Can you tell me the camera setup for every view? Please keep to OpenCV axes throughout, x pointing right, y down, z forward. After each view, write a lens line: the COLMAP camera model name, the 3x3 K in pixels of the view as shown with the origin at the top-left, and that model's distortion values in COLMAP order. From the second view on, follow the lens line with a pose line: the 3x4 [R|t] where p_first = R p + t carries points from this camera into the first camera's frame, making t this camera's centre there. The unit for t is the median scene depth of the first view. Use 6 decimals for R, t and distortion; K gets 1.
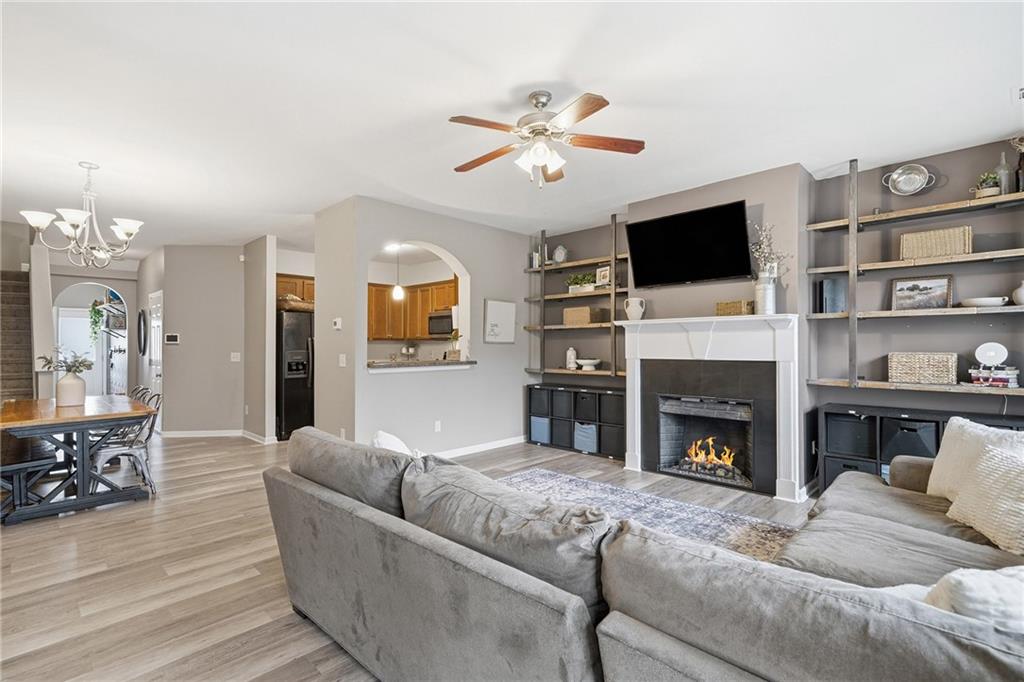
lens RADIAL K [[471.2, 0, 516.6], [0, 471.2, 345.6], [0, 0, 1]] dist [0.009061, 0.000392]
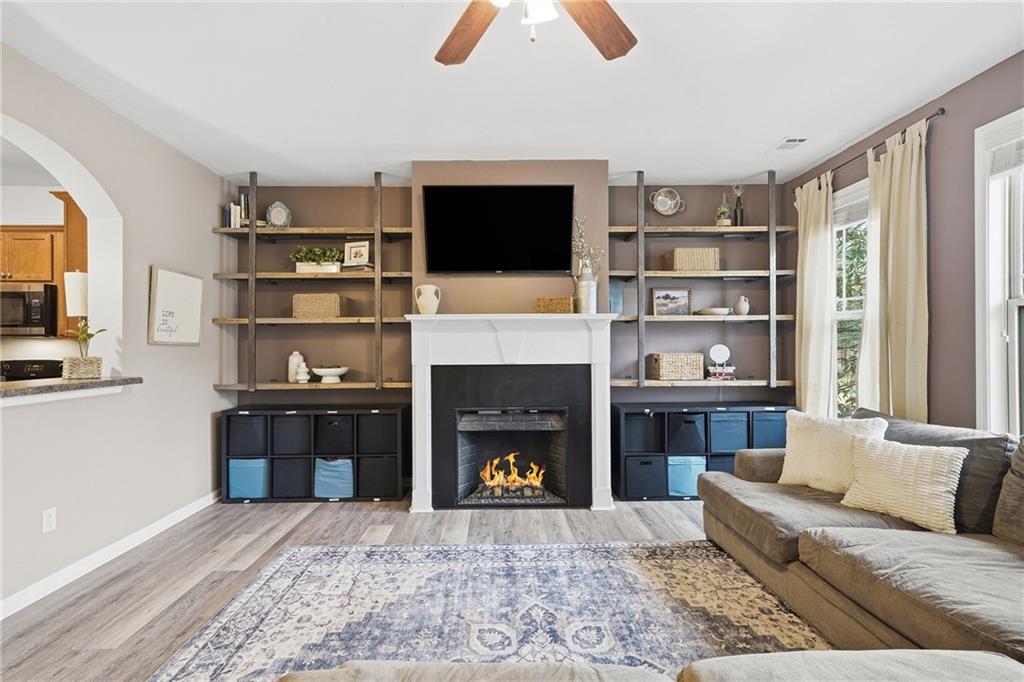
lens RADIAL K [[471.2, 0, 516.6], [0, 471.2, 345.6], [0, 0, 1]] dist [0.009061, 0.000392]
pose [[0.717706, -0.000111, 0.696346, -0.176594], [0.003687, 0.999987, -0.003640, -0.000650], [-0.696336, 0.005180, 0.717697, 0.353230]]
